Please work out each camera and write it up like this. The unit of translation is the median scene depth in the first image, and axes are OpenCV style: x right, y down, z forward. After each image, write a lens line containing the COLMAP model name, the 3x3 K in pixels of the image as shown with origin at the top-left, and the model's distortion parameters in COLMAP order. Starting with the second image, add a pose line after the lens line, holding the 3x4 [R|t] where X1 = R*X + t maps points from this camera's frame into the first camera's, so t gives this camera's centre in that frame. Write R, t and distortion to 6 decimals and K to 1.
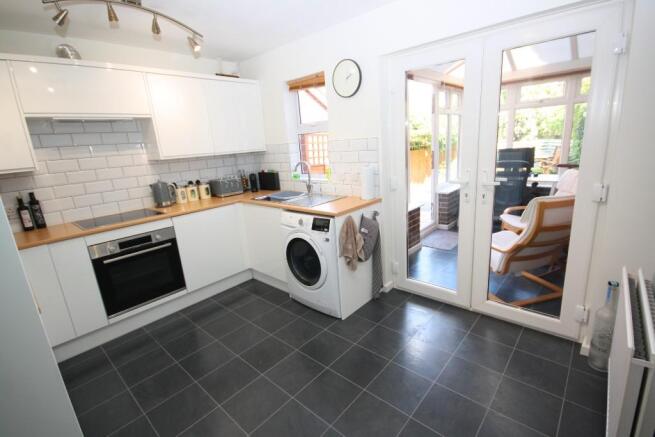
lens RADIAL K [[304.8, 0, 335.0], [0, 304.8, 217.8], [0, 0, 1]] dist [-0.003302, -0.001350]
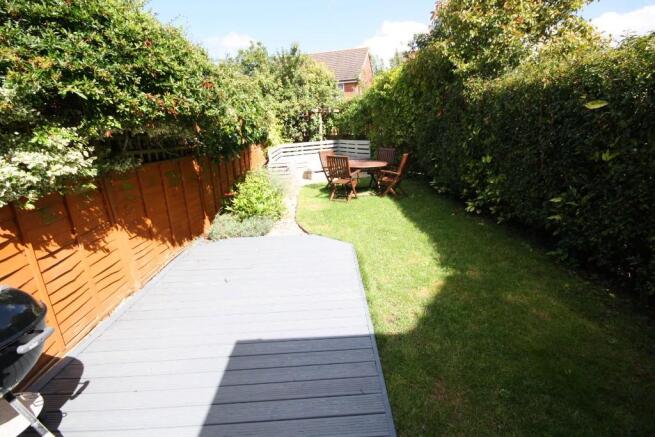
lens RADIAL K [[304.8, 0, 335.0], [0, 304.8, 217.8], [0, 0, 1]] dist [-0.003302, -0.001350]
pose [[0.726366, -0.154438, 0.669732, 0.192061], [0.156551, 0.985990, 0.057577, -0.178351], [-0.669242, 0.063025, 0.740367, 0.736467]]
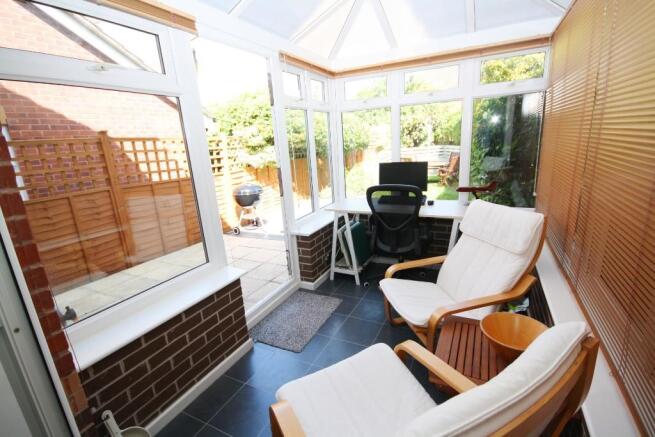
lens RADIAL K [[304.8, 0, 335.0], [0, 304.8, 217.8], [0, 0, 1]] dist [-0.003302, -0.001350]
pose [[0.965500, -0.057727, 0.253922, 0.154344], [0.061246, 0.998105, -0.005969, -0.062424], [-0.253097, 0.021315, 0.967206, 0.221623]]
